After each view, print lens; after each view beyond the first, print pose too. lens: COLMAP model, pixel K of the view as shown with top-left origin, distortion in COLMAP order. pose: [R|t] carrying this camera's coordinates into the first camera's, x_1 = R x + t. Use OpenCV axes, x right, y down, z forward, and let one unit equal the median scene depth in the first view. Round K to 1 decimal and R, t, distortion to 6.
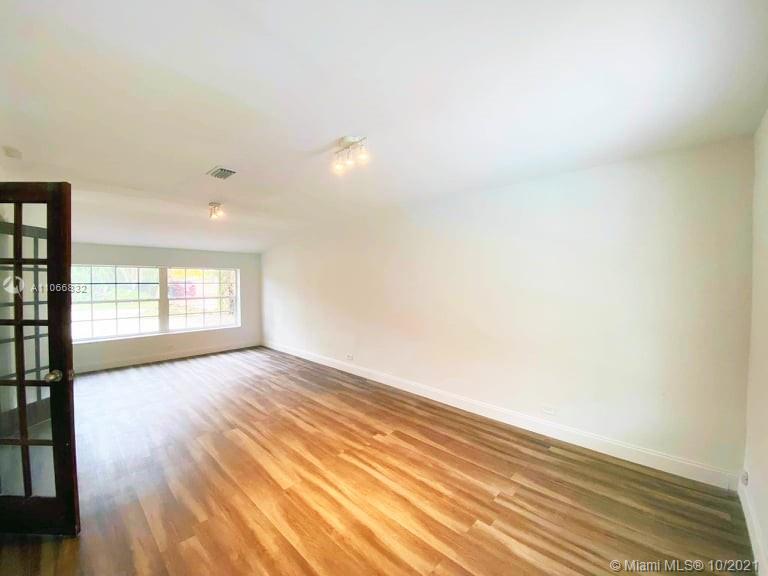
lens RADIAL K [[310.0, 0, 382.6], [0, 310.0, 285.0], [0, 0, 1]] dist [0.009905, -0.010275]
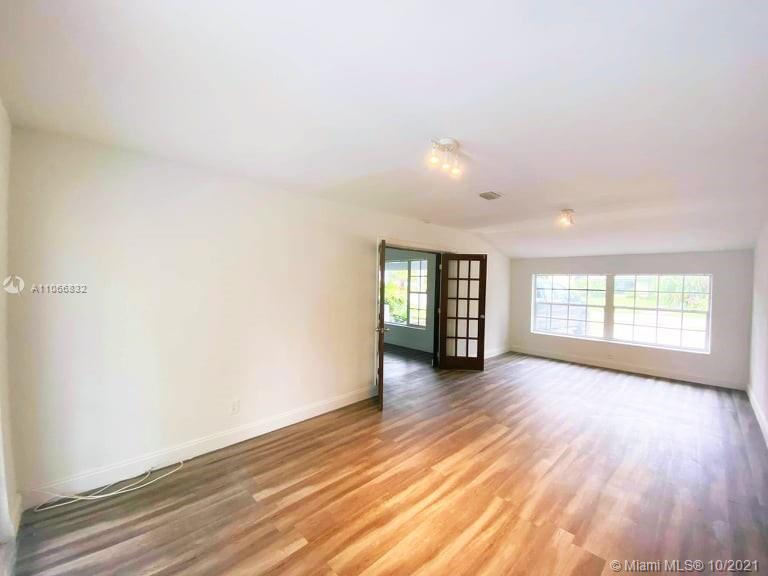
lens RADIAL K [[310.0, 0, 382.3], [0, 310.0, 289.0], [0, 0, 1]] dist [0.009905, -0.010275]
pose [[-0.029934, 0.023061, -0.999286, 0.651652], [-0.031884, 0.999203, 0.024014, -0.023862], [0.999043, 0.032580, -0.029175, 0.650833]]
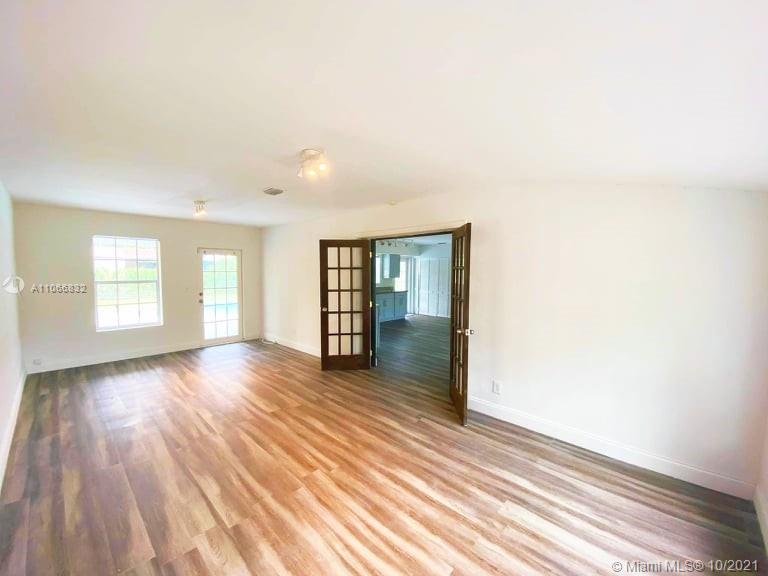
lens RADIAL K [[310.0, 0, 384.5], [0, 310.0, 290.5], [0, 0, 1]] dist [0.009905, -0.010275]
pose [[-0.999960, -0.000064, -0.008893, -0.963655], [-0.000827, 0.996316, 0.085757, -0.066496], [0.008855, 0.085761, -0.996276, 2.287664]]
